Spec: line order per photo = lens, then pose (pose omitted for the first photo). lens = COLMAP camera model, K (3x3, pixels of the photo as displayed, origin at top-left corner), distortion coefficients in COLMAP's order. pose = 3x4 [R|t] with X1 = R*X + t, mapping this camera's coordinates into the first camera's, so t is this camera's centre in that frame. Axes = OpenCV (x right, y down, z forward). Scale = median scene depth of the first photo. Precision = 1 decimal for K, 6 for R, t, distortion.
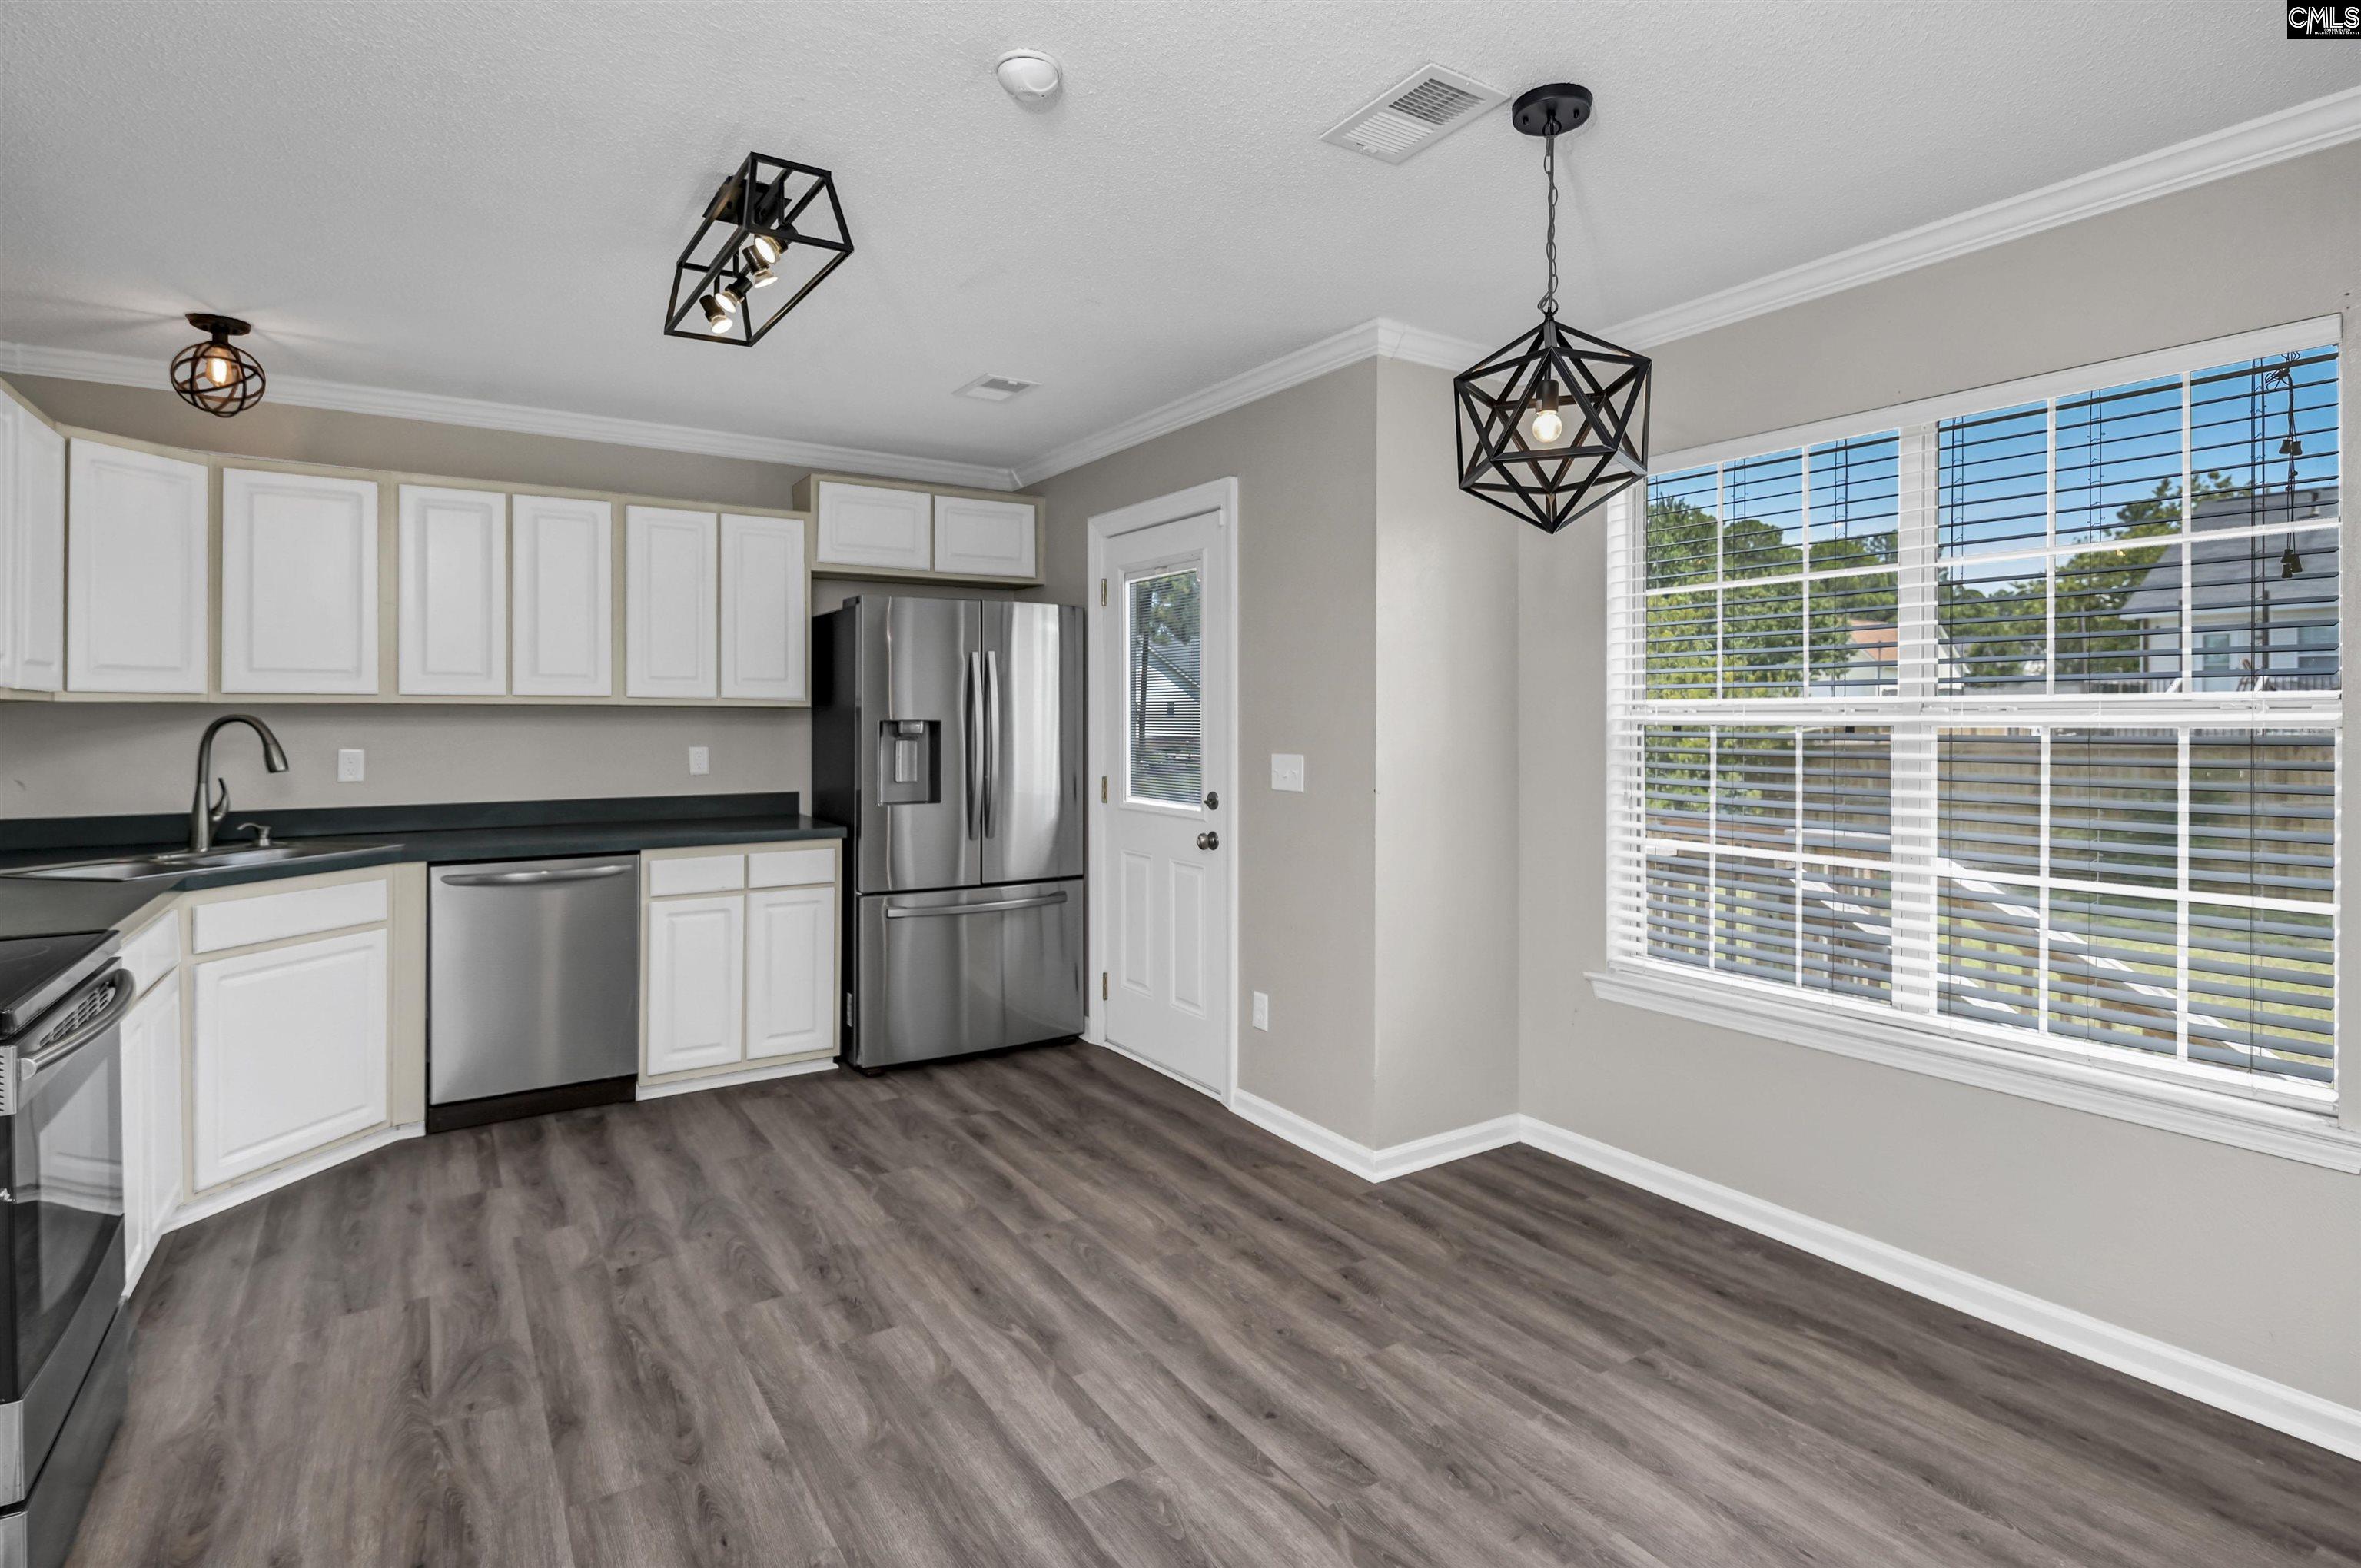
lens RADIAL K [[1167.8, 0, 1193.3], [0, 1167.8, 766.2], [0, 0, 1]] dist [-0.007170, -0.001548]
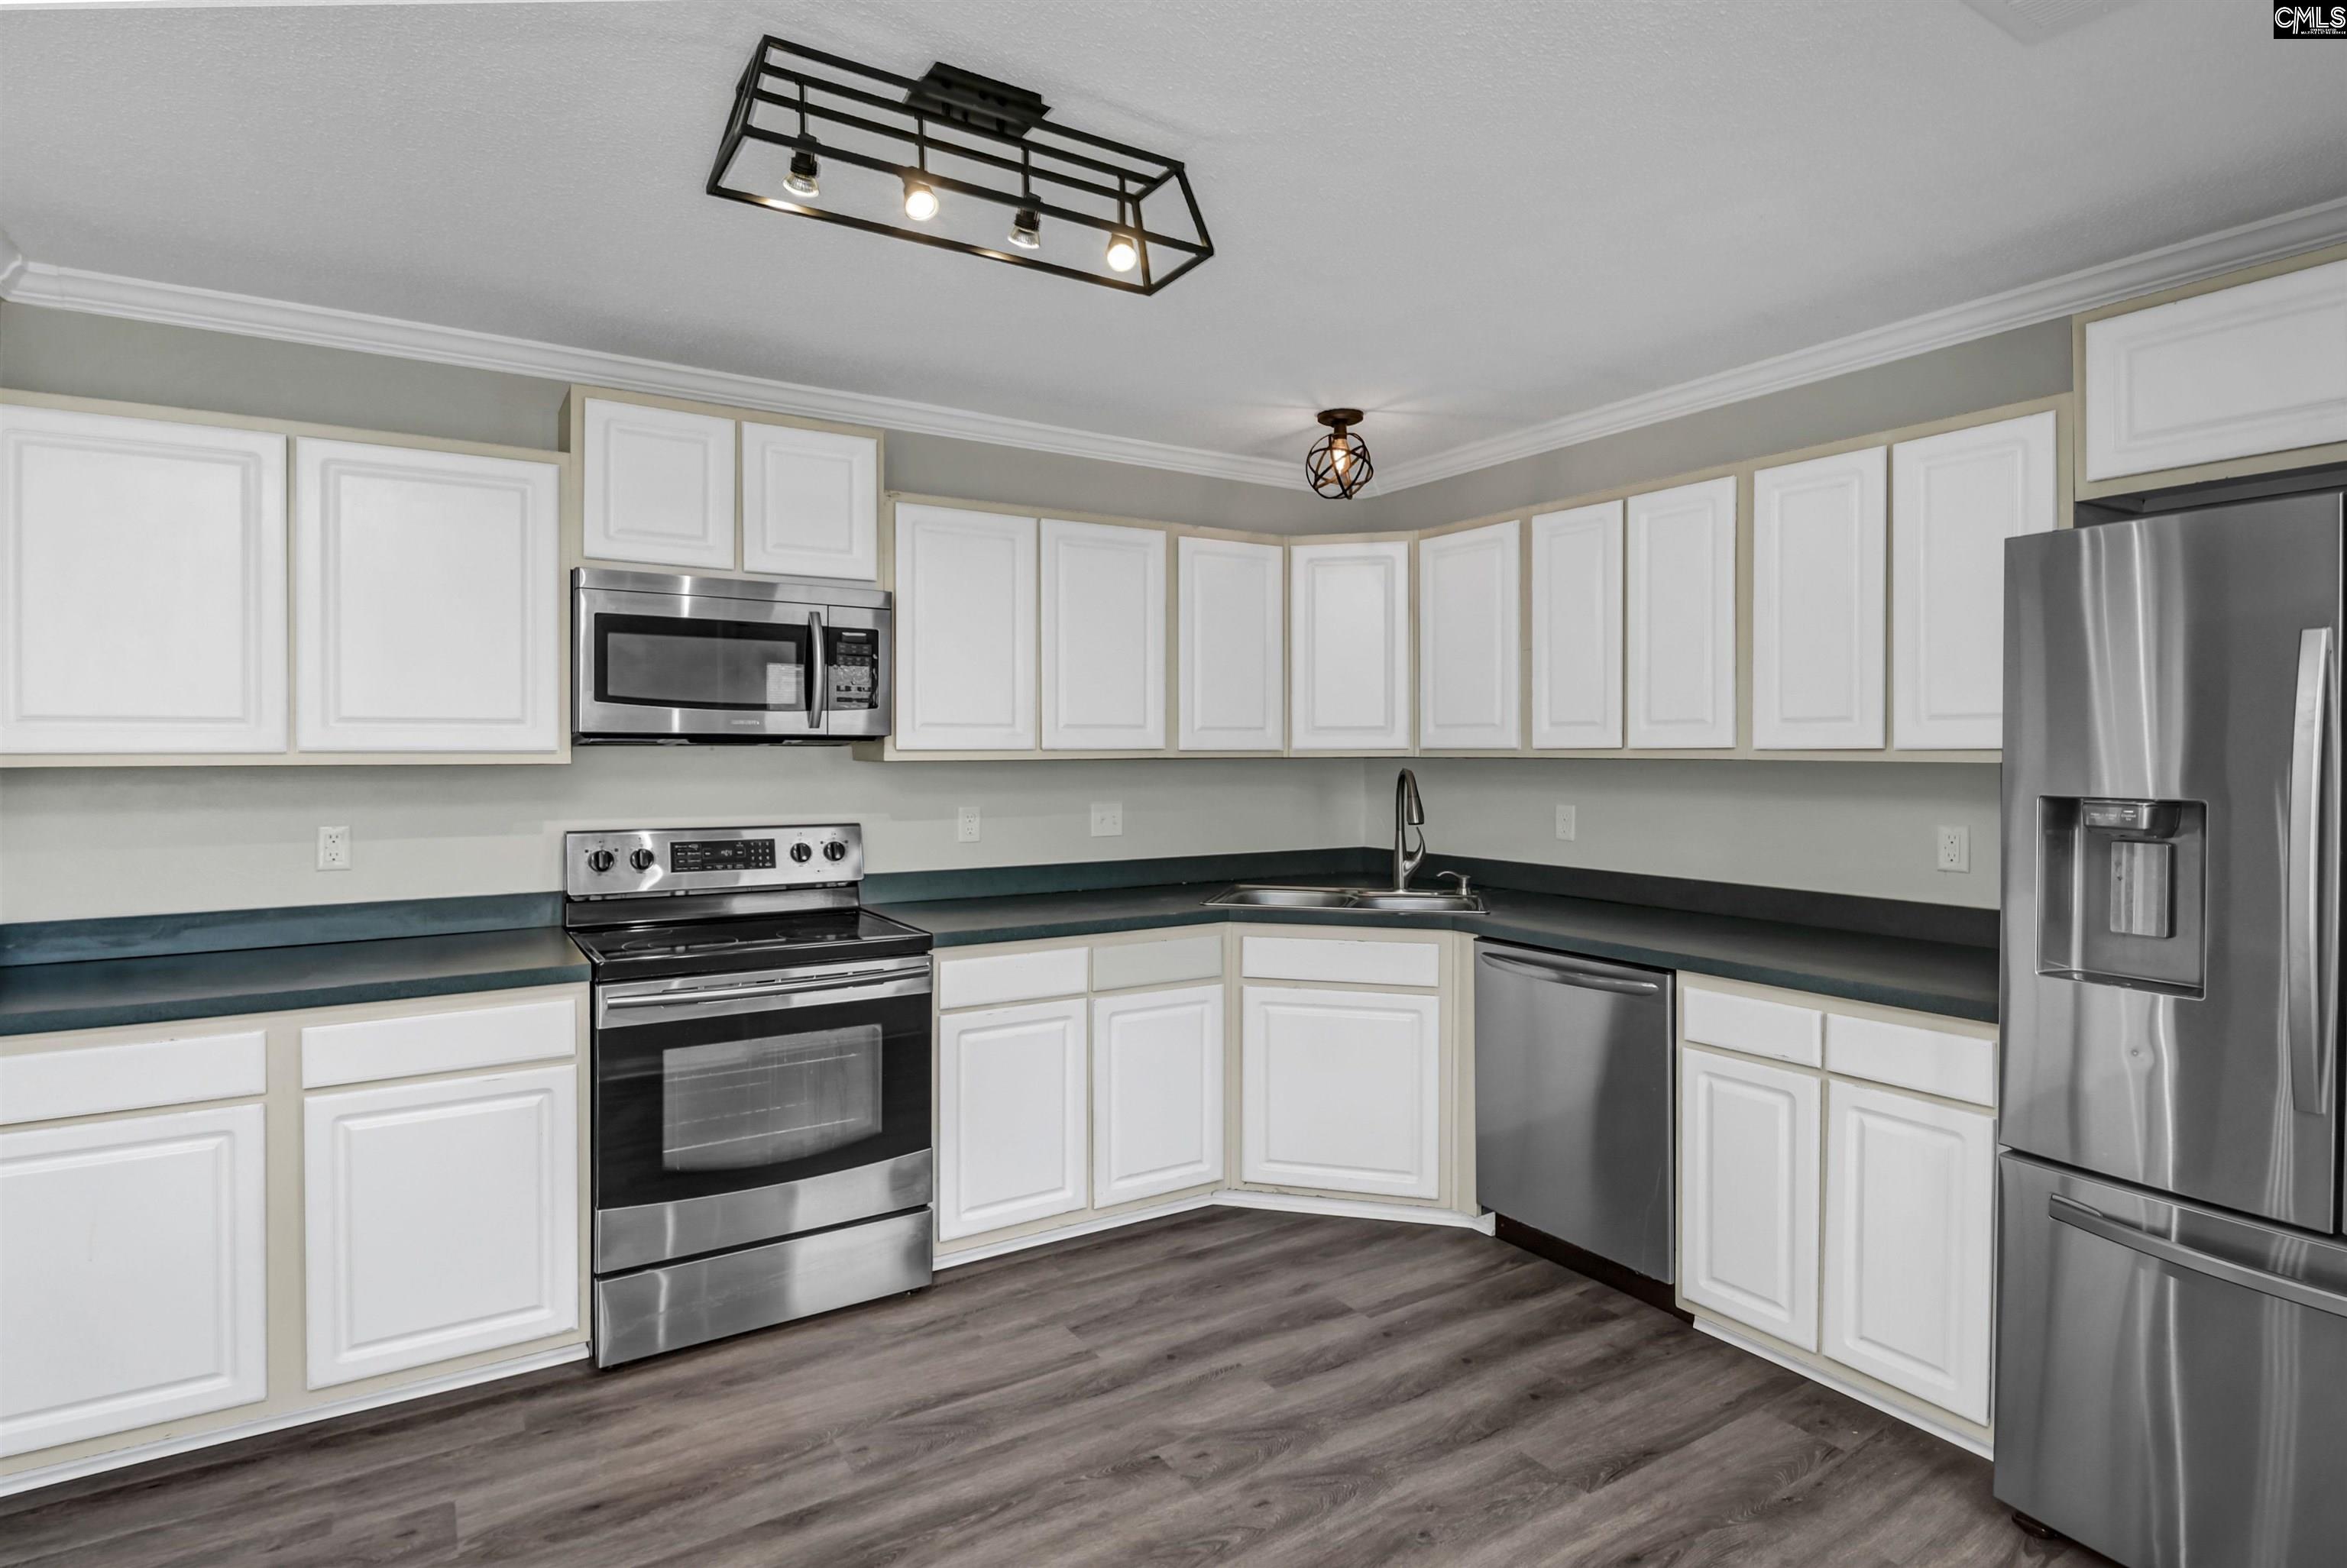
lens RADIAL K [[1160.6, 0, 1186.2], [0, 1160.6, 766.3], [0, 0, 1]] dist [-0.007170, -0.001548]
pose [[-0.004370, 0.013834, -0.999895, 0.274481], [-0.045744, 0.998855, 0.014019, -0.057131], [0.998944, 0.045801, -0.003733, 0.876558]]
